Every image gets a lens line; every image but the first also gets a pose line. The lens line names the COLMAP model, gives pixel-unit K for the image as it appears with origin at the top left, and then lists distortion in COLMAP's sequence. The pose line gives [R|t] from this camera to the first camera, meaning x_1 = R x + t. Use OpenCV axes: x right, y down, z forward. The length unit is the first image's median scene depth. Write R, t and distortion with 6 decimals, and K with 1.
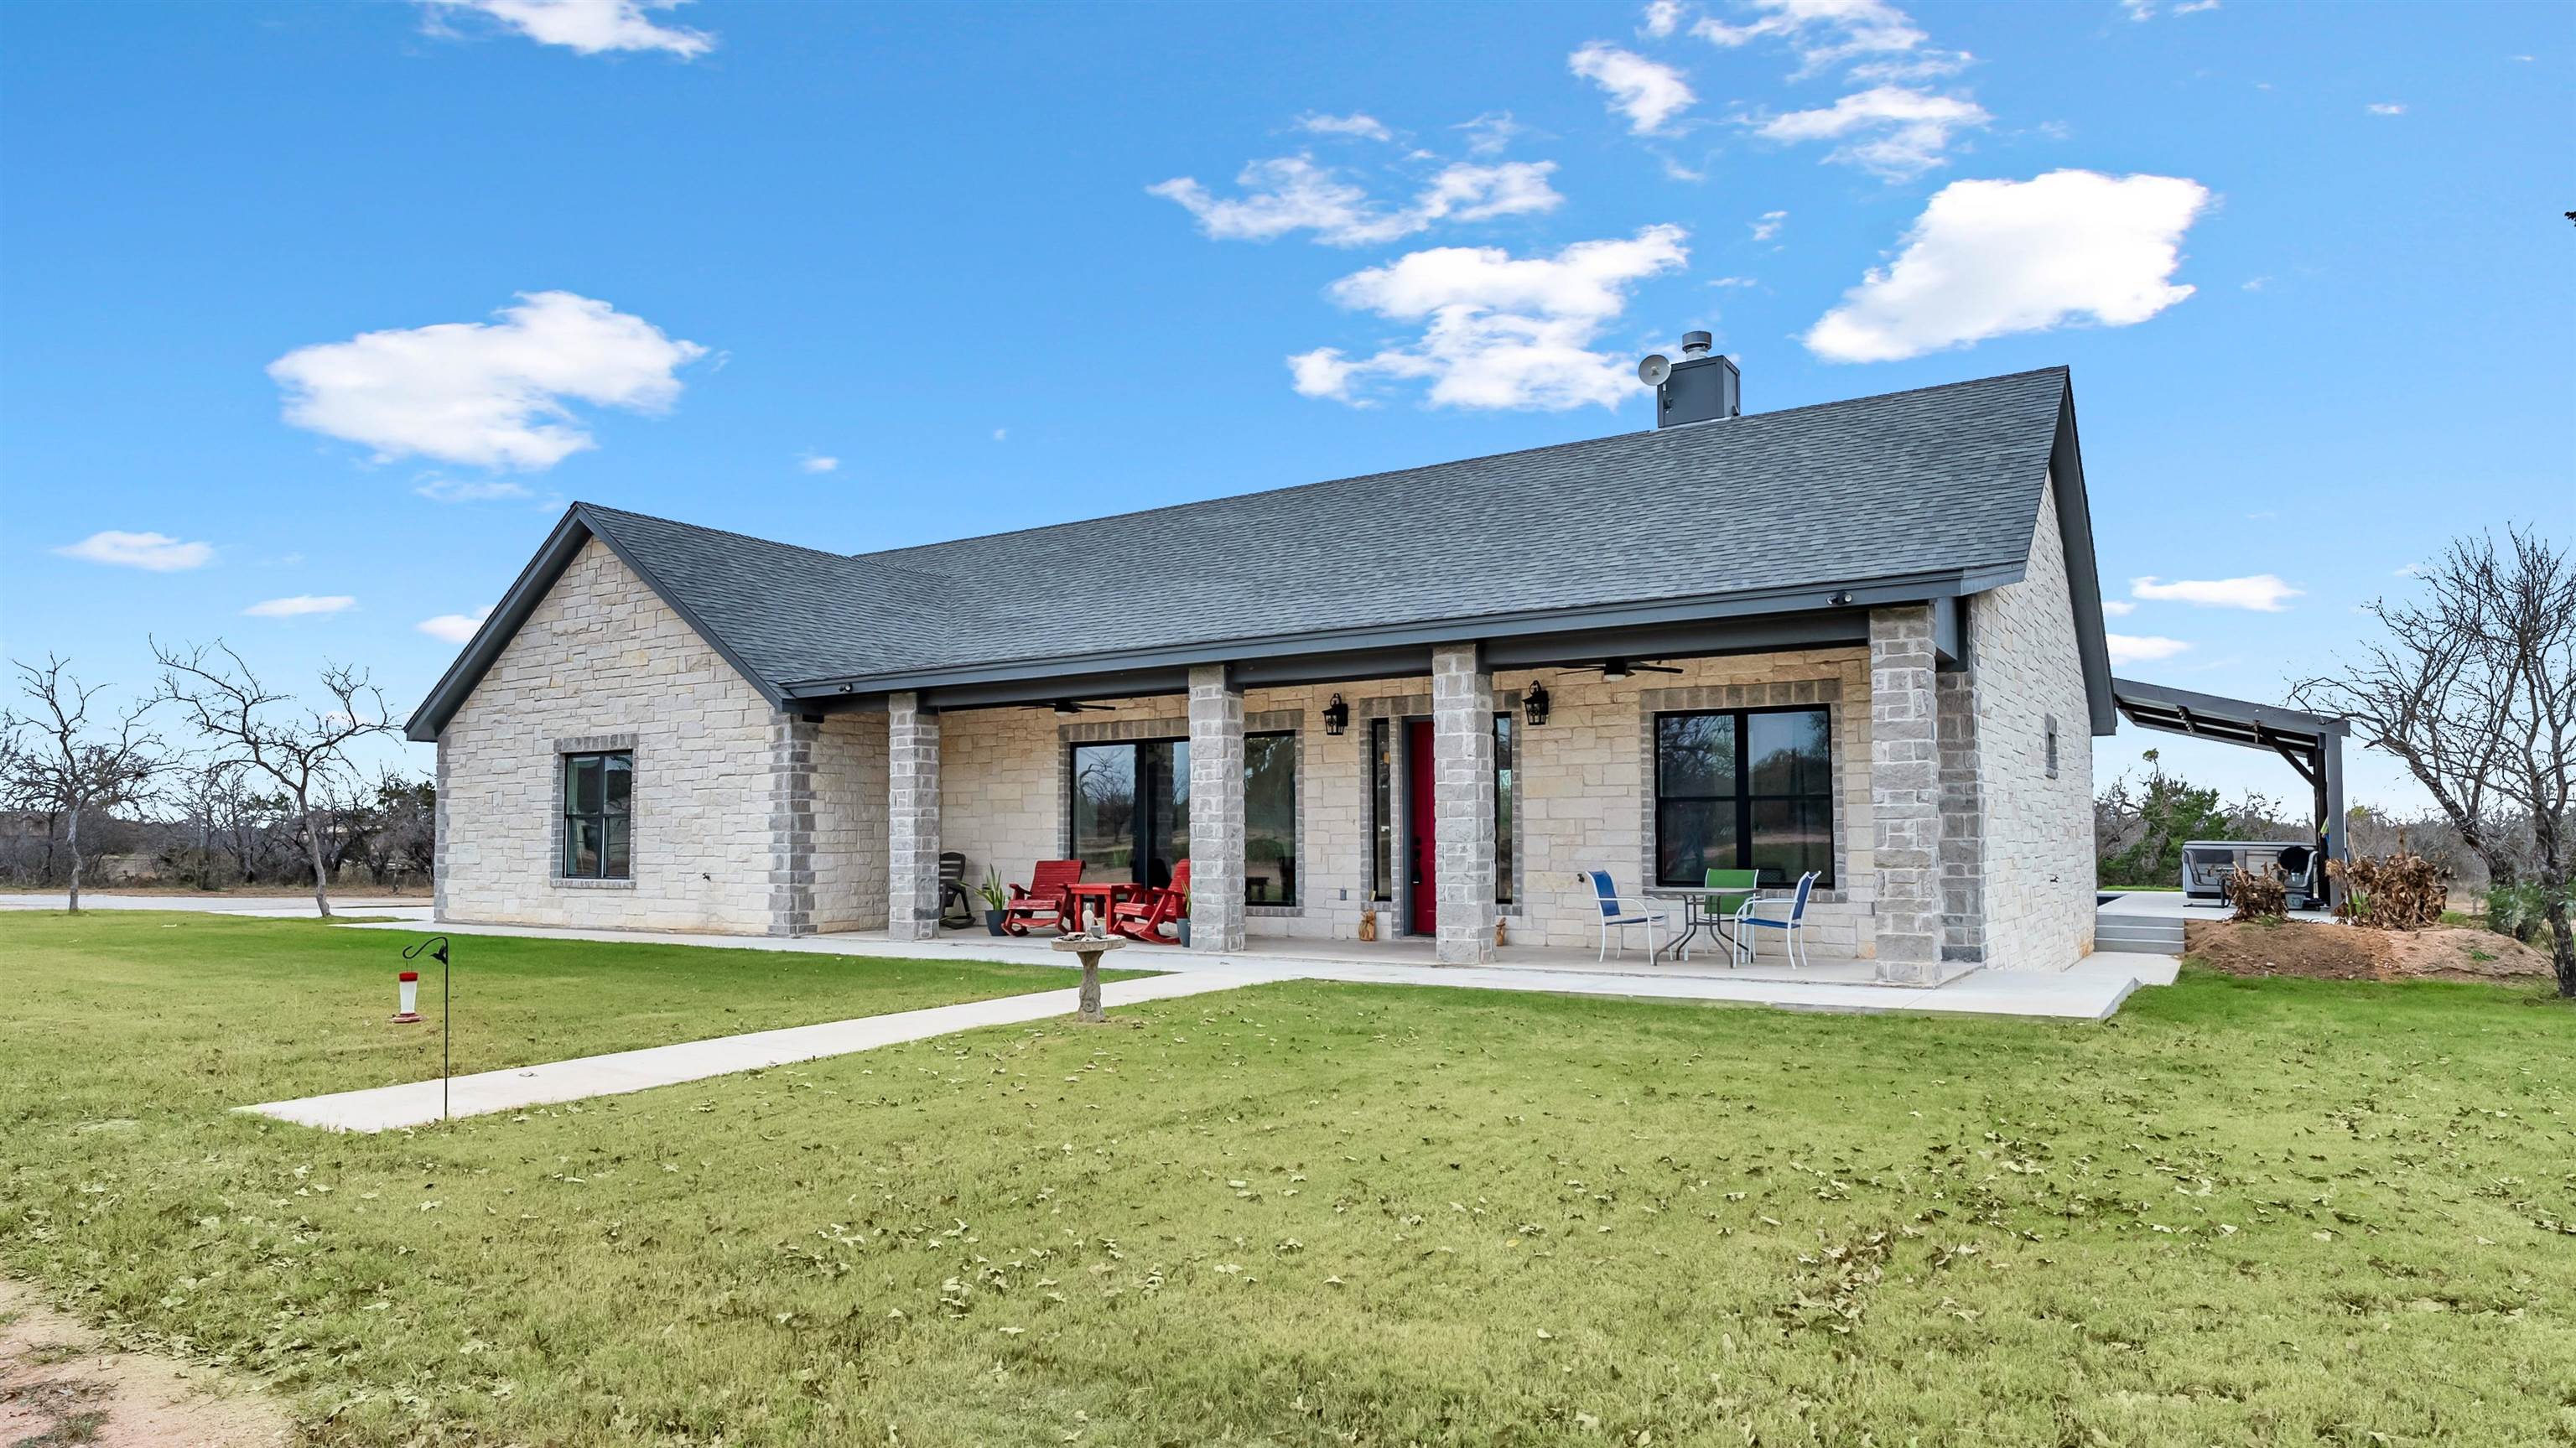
lens RADIAL K [[1693.4, 0, 1286.3], [0, 1693.4, 836.3], [0, 0, 1]] dist [0.001521, 0.000057]
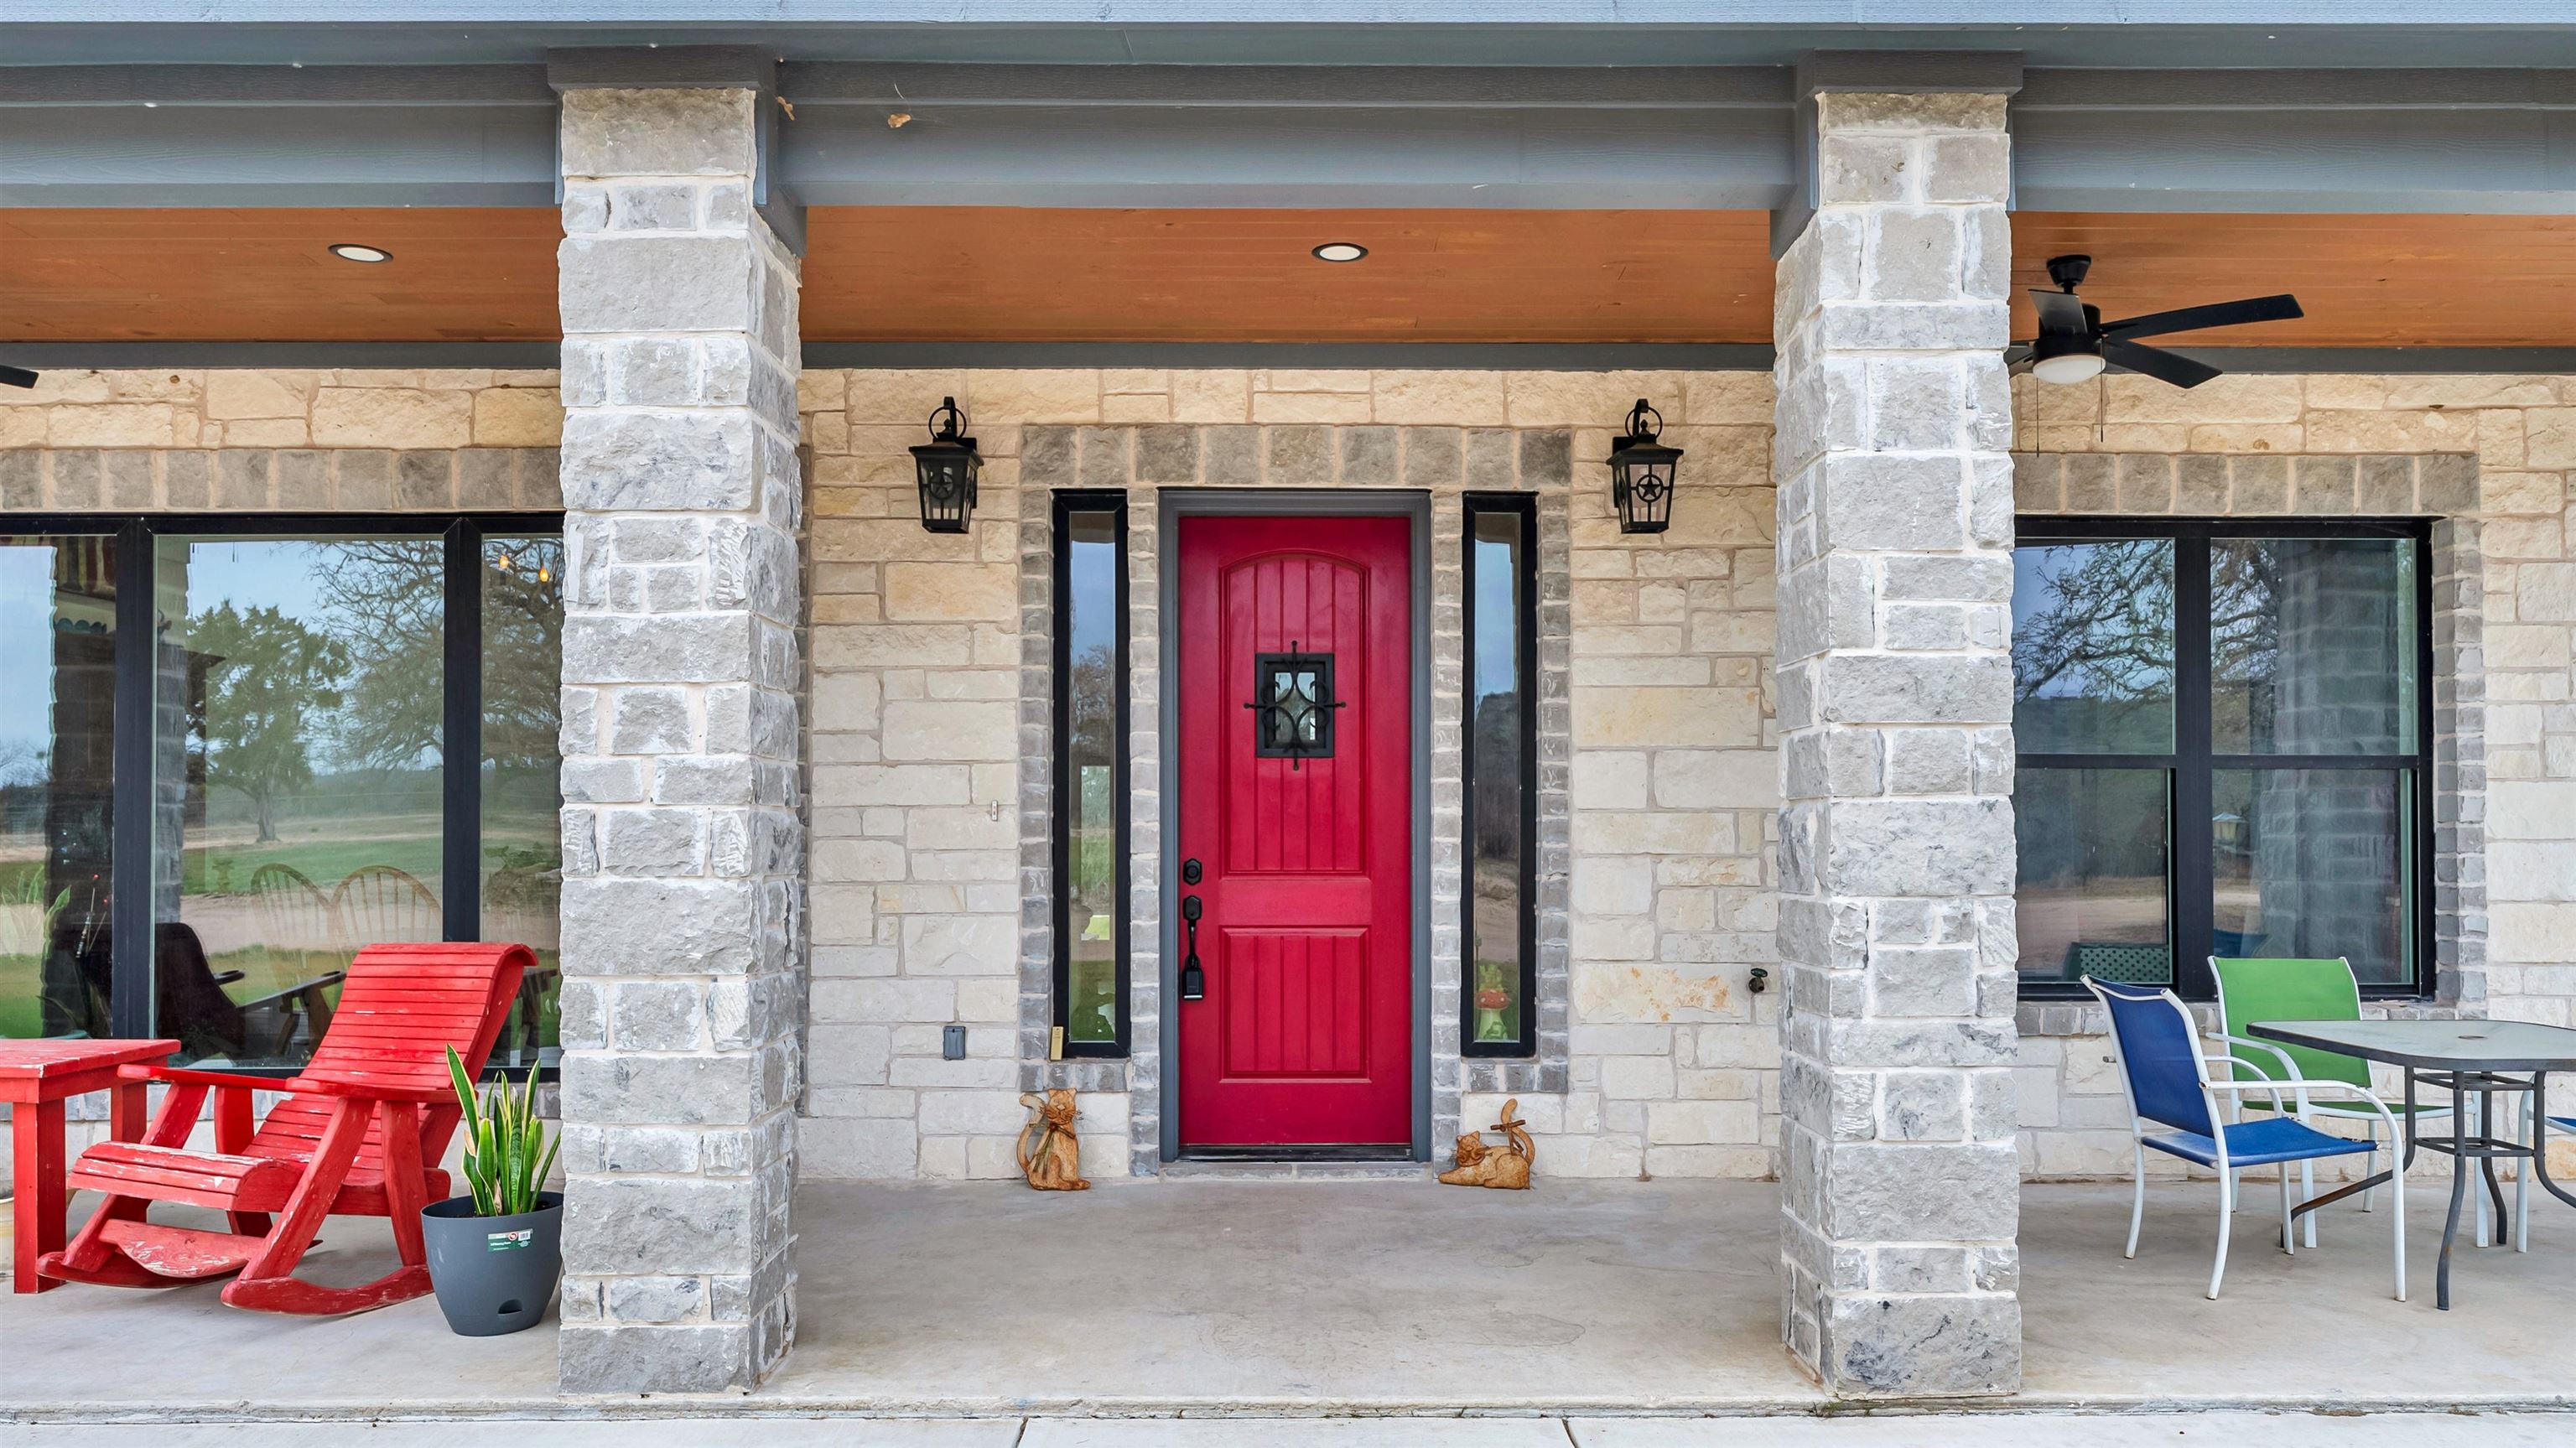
lens RADIAL K [[1693.4, 0, 1286.3], [0, 1693.4, 836.3], [0, 0, 1]] dist [0.001521, 0.000057]
pose [[0.824751, 0.005852, 0.565466, -0.101139], [-0.005401, 0.999982, -0.002471, -0.003695], [-0.565471, -0.001016, 0.824768, 0.755924]]
